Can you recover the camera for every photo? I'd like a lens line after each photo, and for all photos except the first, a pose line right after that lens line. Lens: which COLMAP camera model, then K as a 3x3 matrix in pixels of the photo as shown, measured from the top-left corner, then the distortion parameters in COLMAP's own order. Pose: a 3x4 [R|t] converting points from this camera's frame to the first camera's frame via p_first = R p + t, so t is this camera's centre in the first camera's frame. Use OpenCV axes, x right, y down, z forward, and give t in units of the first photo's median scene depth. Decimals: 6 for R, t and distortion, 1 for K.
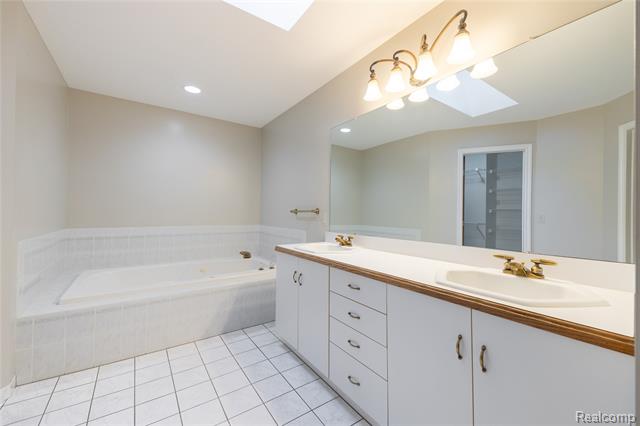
lens RADIAL K [[261.1, 0, 319.5], [0, 261.1, 210.2], [0, 0, 1]] dist [0.039322, -0.014823]
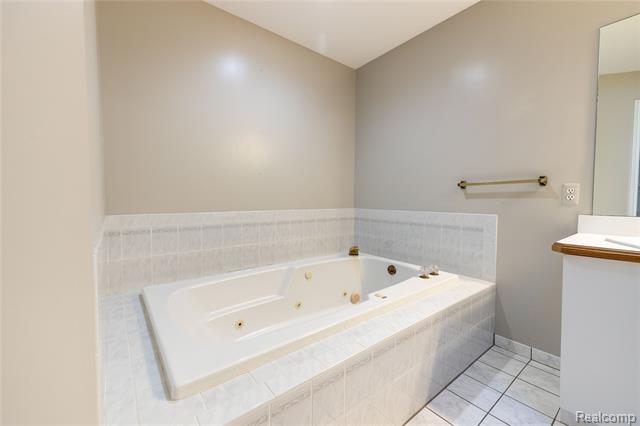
lens RADIAL K [[261.1, 0, 319.5], [0, 261.1, 210.2], [0, 0, 1]] dist [0.039322, -0.014823]
pose [[0.997871, -0.009691, 0.064498, -0.484030], [0.006710, 0.998906, 0.046271, 0.034557], [-0.064876, -0.045740, 0.996845, 0.379866]]
